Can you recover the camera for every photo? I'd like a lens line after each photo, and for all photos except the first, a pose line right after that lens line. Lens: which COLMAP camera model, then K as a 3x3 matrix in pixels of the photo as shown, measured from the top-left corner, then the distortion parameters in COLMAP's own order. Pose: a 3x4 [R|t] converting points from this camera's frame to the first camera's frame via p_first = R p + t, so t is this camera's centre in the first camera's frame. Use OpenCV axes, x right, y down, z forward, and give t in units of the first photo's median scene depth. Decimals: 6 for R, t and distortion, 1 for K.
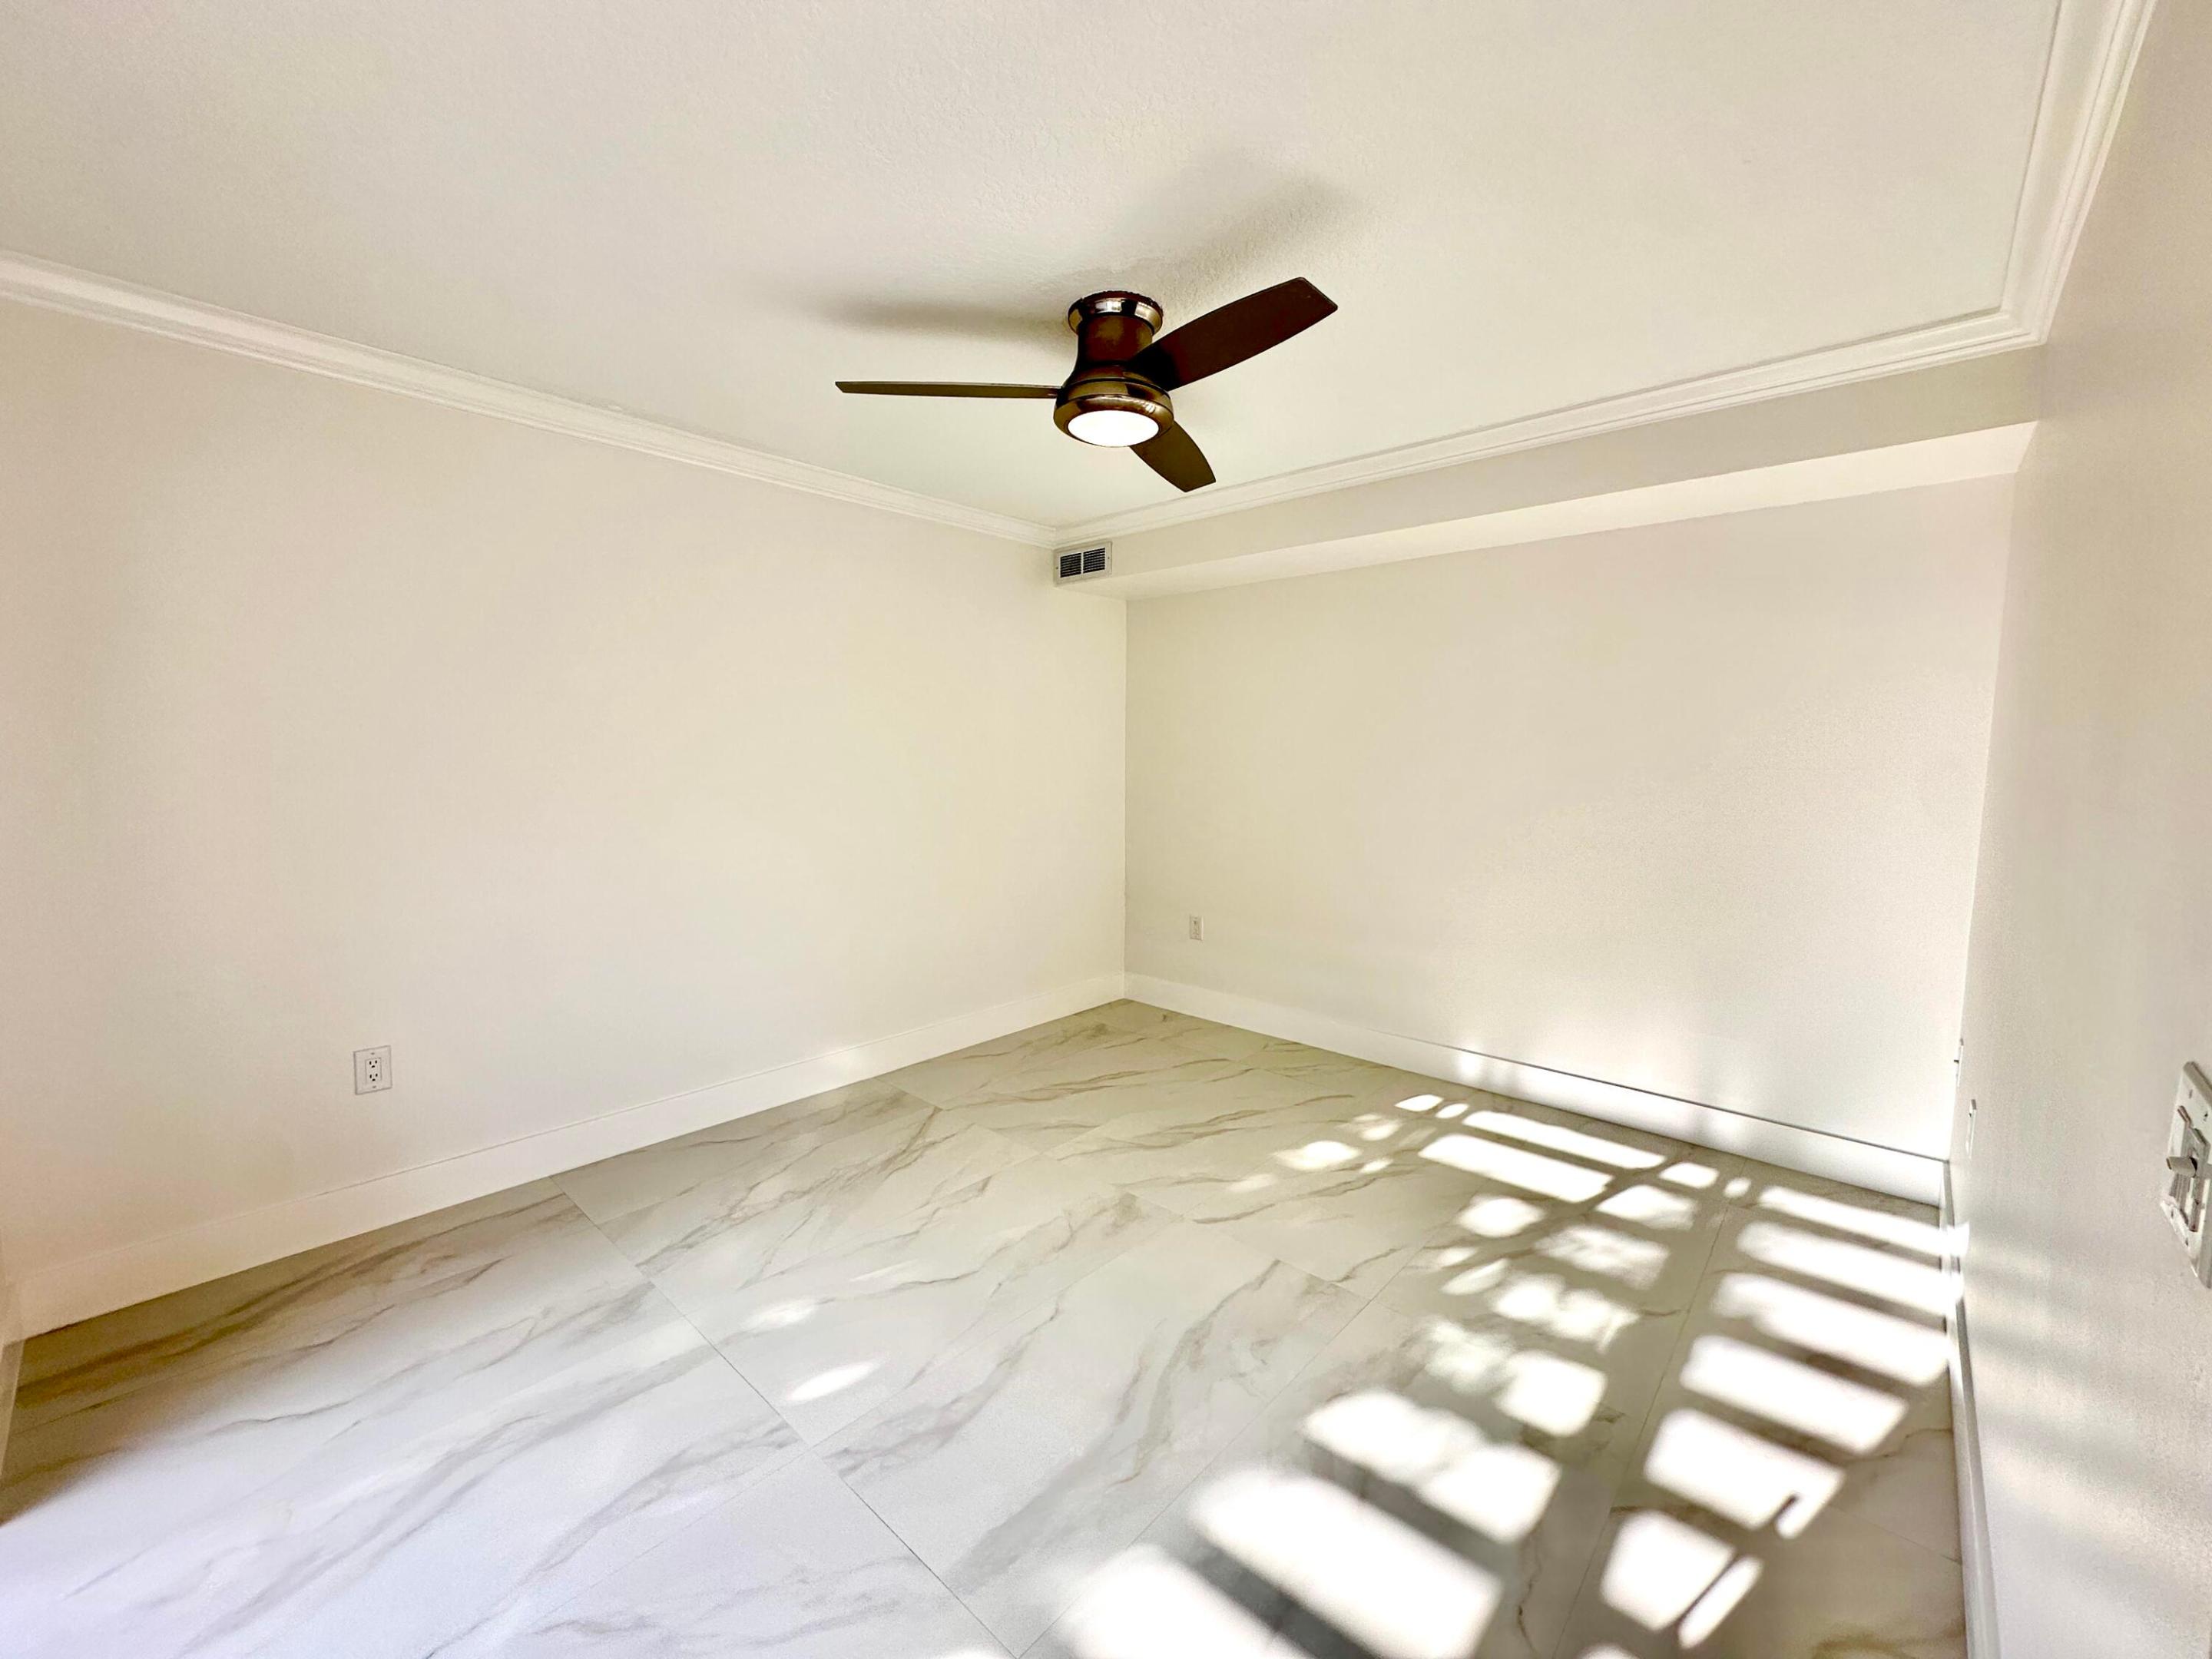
lens RADIAL K [[888.0, 0, 1107.4], [0, 888.0, 829.7], [0, 0, 1]] dist [0.003531, -0.000557]
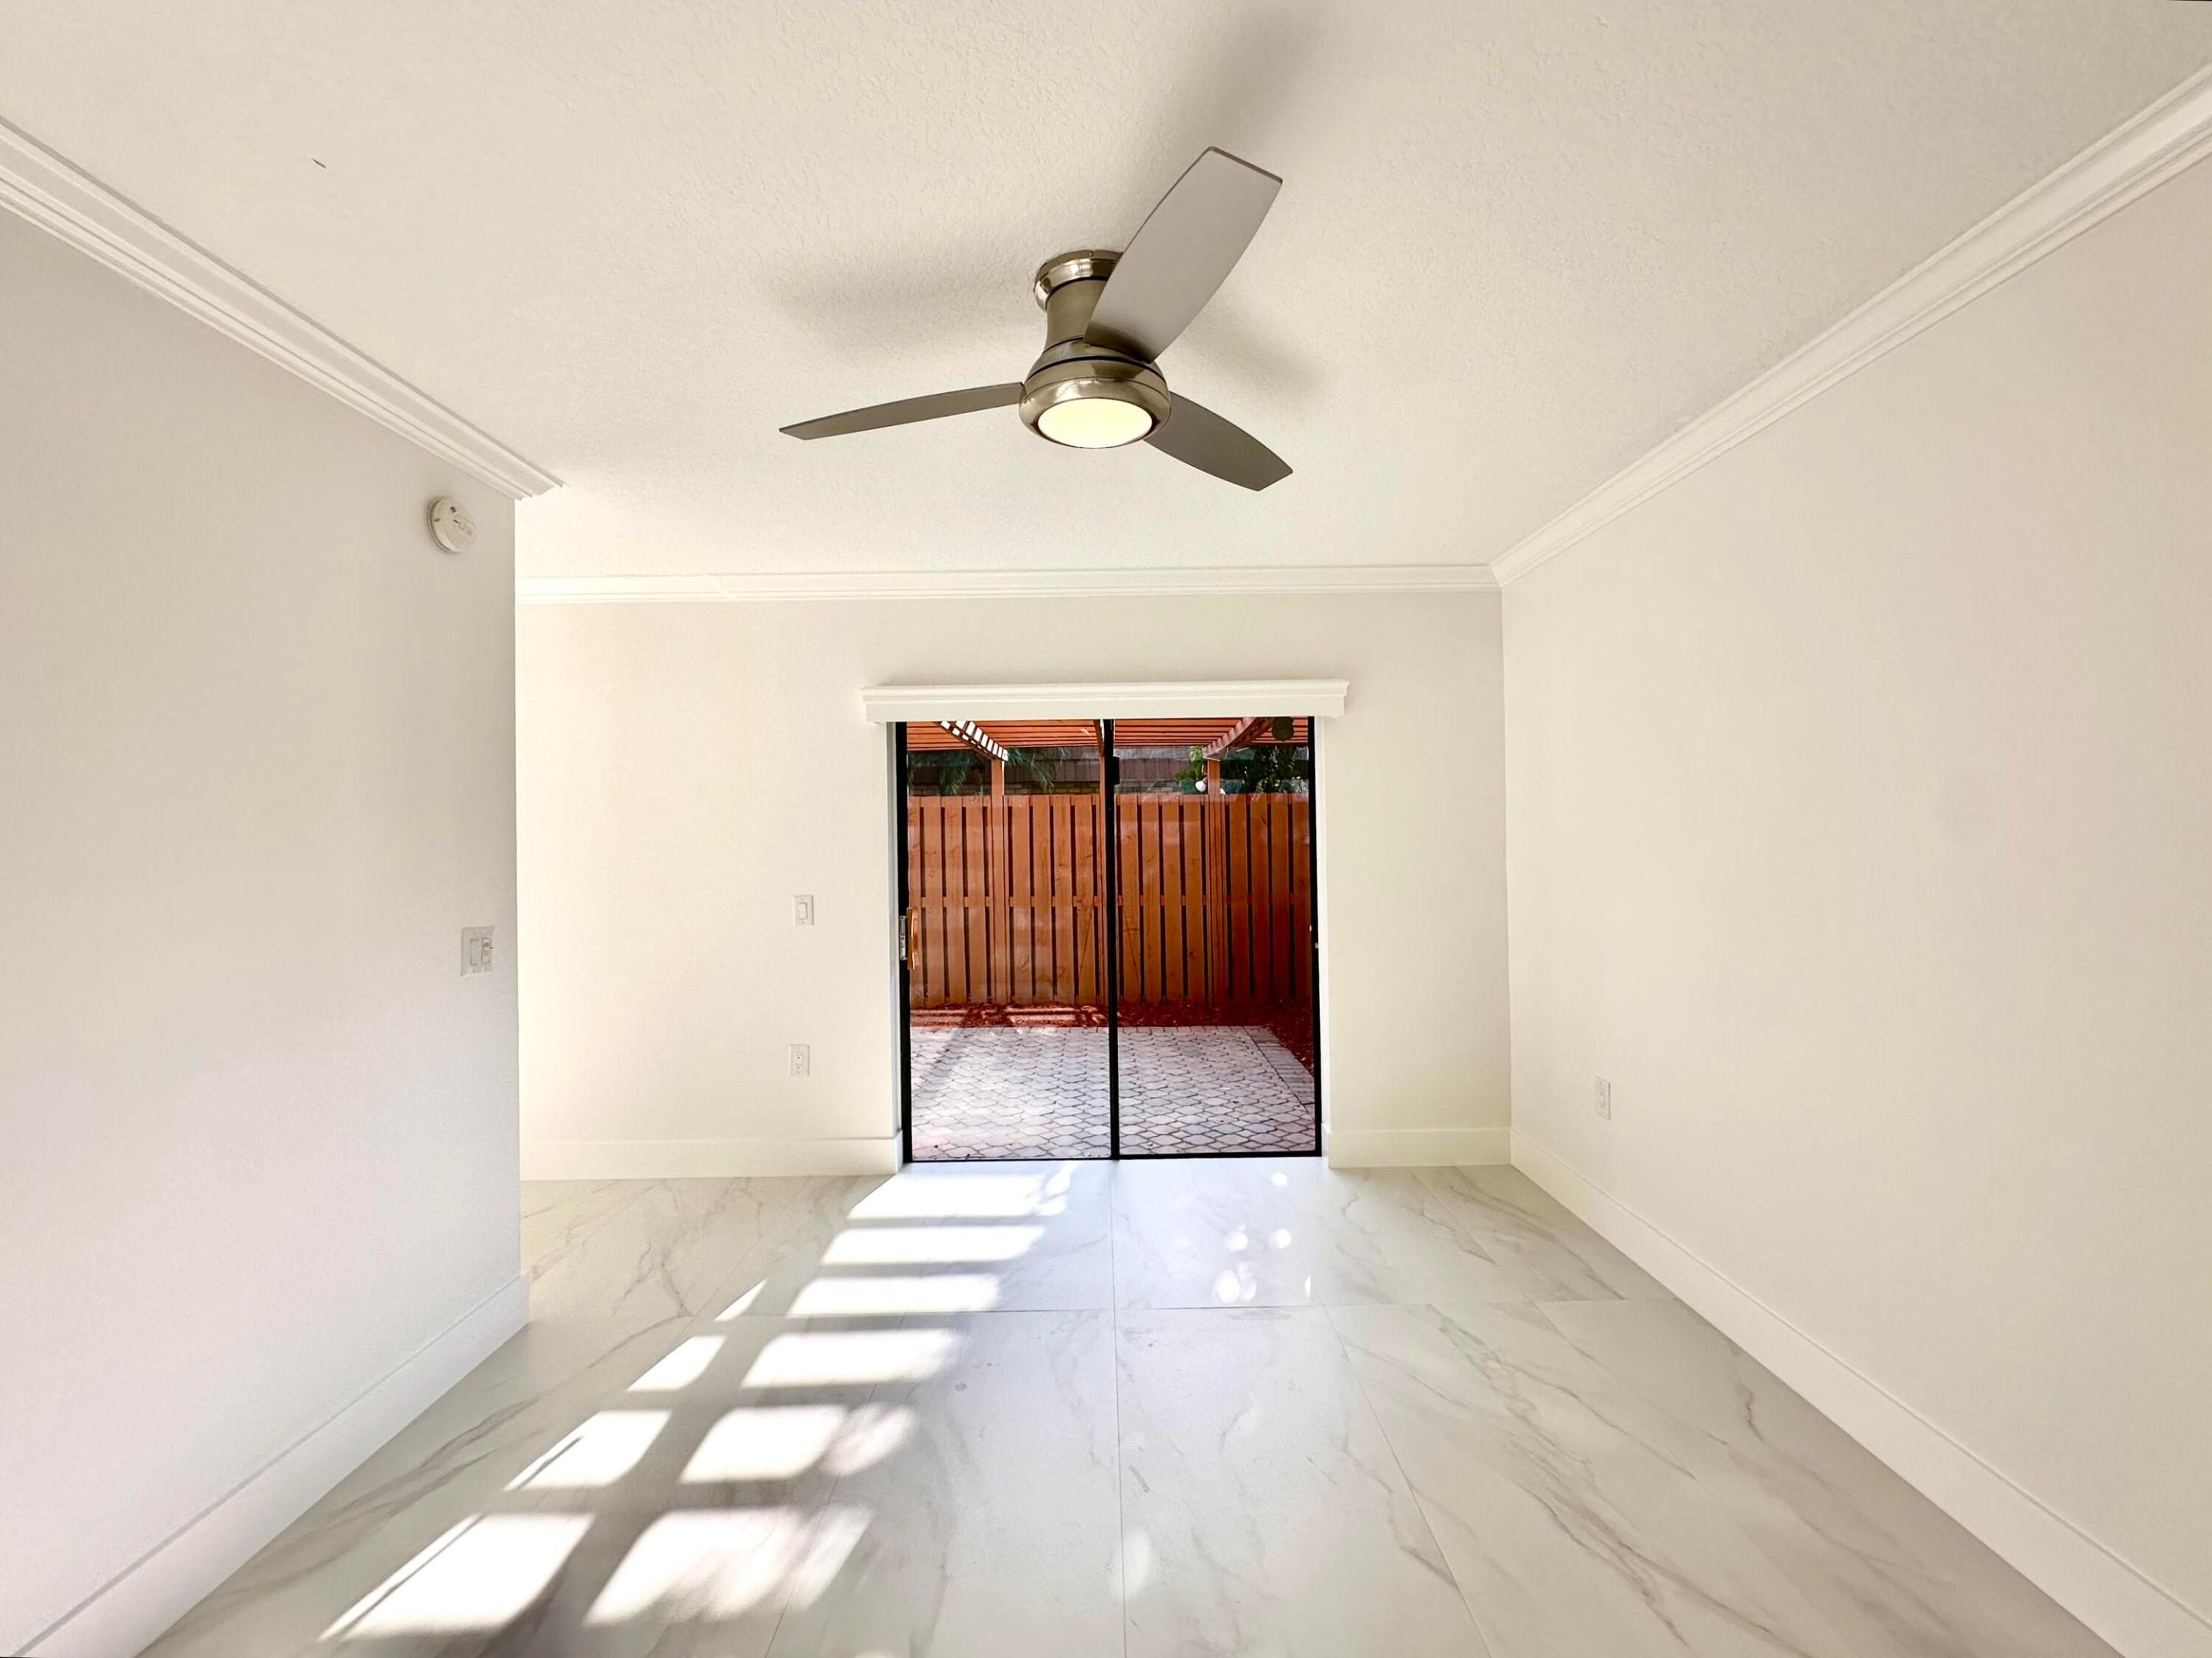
lens RADIAL K [[887.9, 0, 1108.8], [0, 887.9, 832.9], [0, 0, 1]] dist [0.003531, -0.000557]
pose [[-0.737540, 0.003359, -0.675295, 0.470762], [-0.044141, 0.997609, 0.053172, -0.120512], [0.673860, 0.069024, -0.735628, 1.428396]]
